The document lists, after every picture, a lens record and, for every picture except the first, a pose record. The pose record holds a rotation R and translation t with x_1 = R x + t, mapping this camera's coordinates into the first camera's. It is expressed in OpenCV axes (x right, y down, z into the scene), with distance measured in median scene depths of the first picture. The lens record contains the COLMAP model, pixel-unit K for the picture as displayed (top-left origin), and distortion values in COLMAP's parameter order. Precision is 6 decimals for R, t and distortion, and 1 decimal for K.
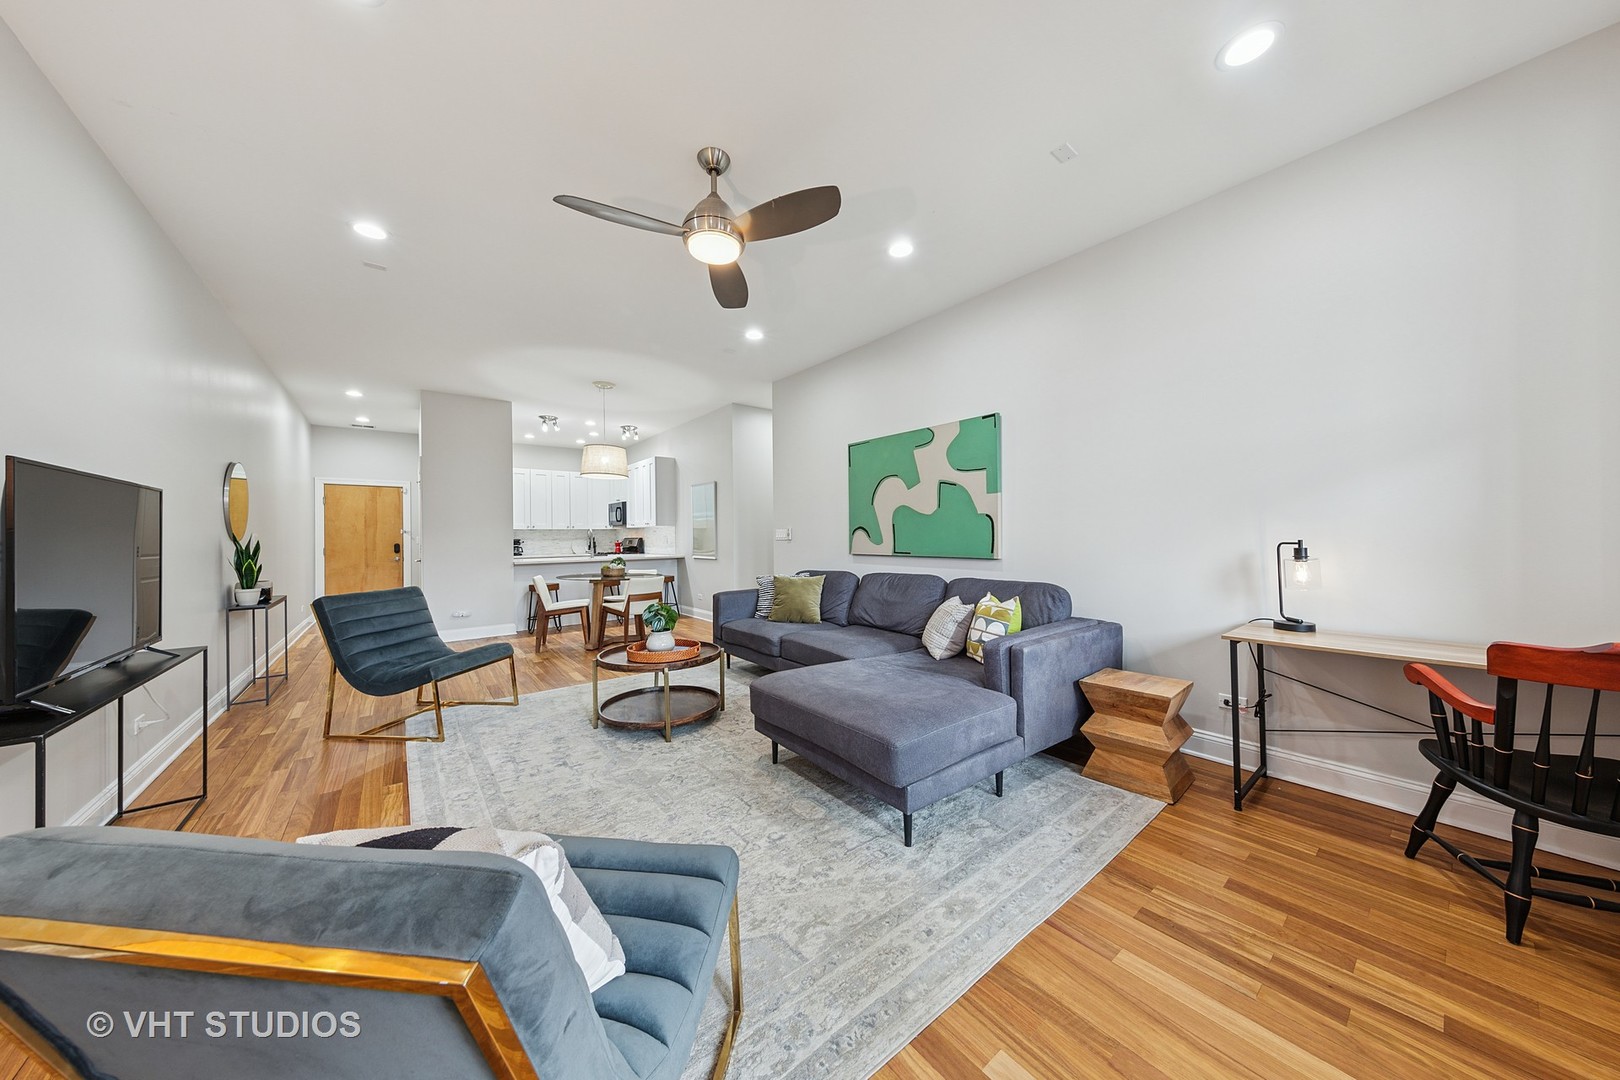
lens RADIAL K [[514.8, 0, 811.4], [0, 514.8, 537.7], [0, 0, 1]] dist [0.005713, -0.000125]
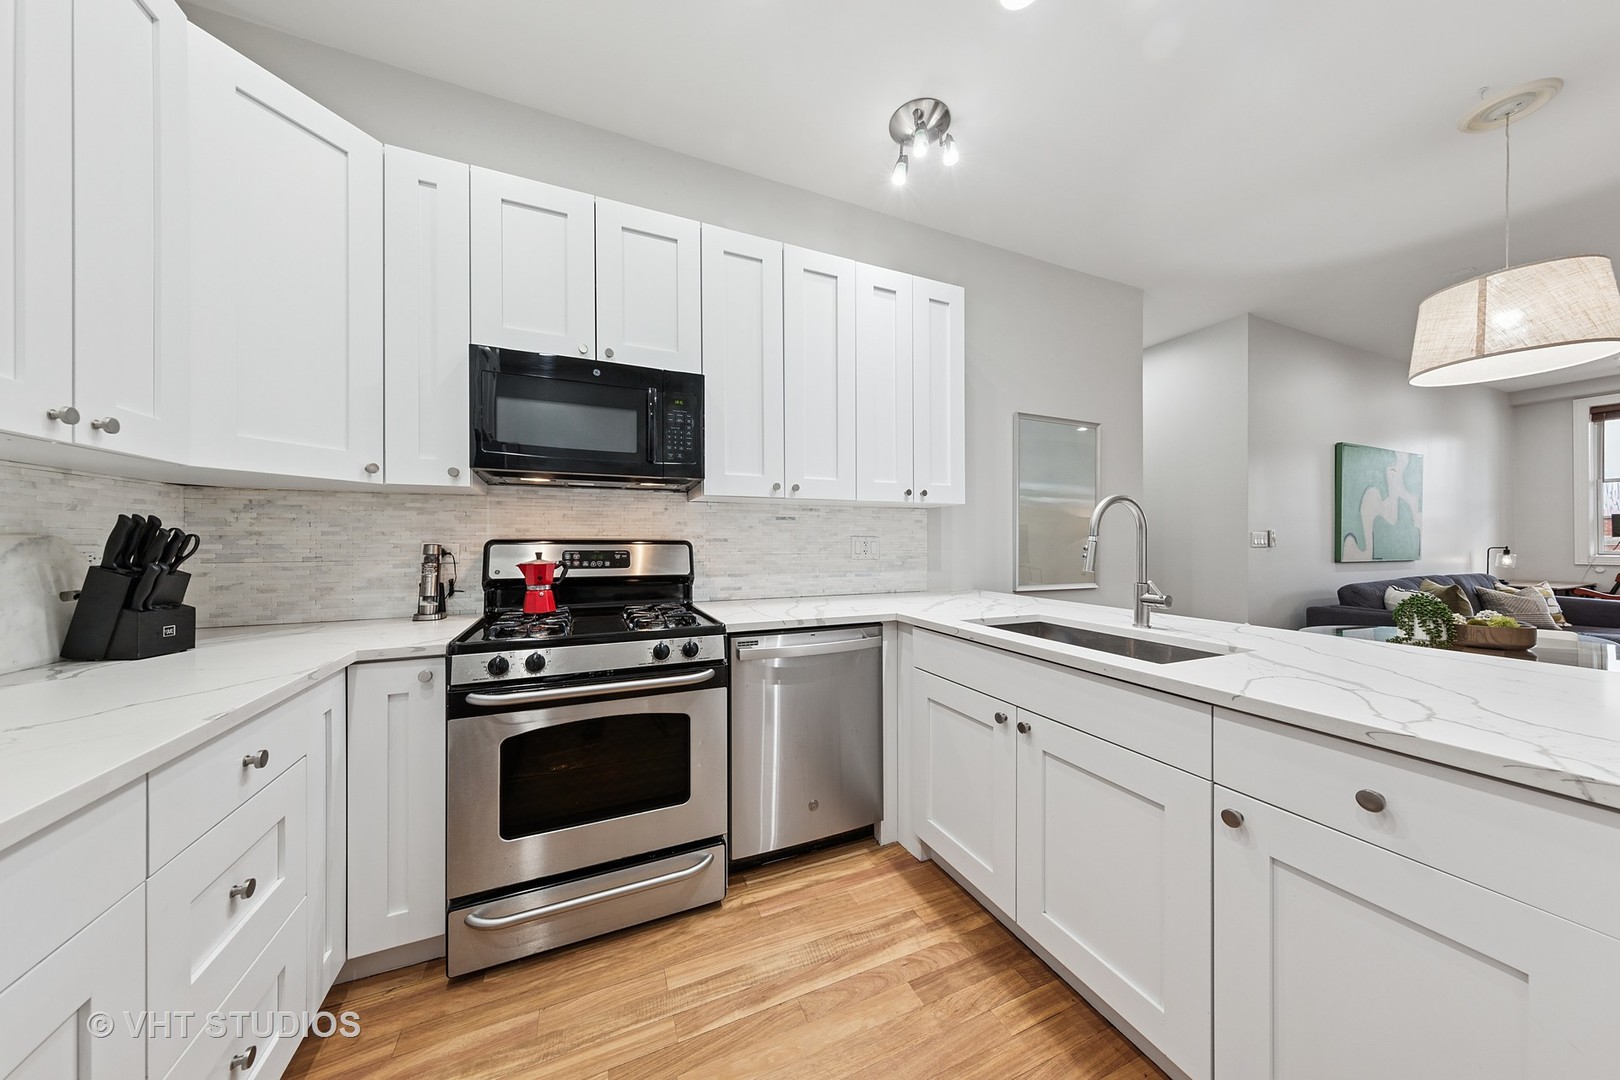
lens RADIAL K [[514.8, 0, 811.4], [0, 514.8, 537.7], [0, 0, 1]] dist [0.005713, -0.000125]
pose [[0.251899, 0.015033, 0.967637, -1.148457], [-0.003644, 0.999887, -0.014585, 0.005748], [-0.967747, 0.000148, 0.251926, 1.834255]]
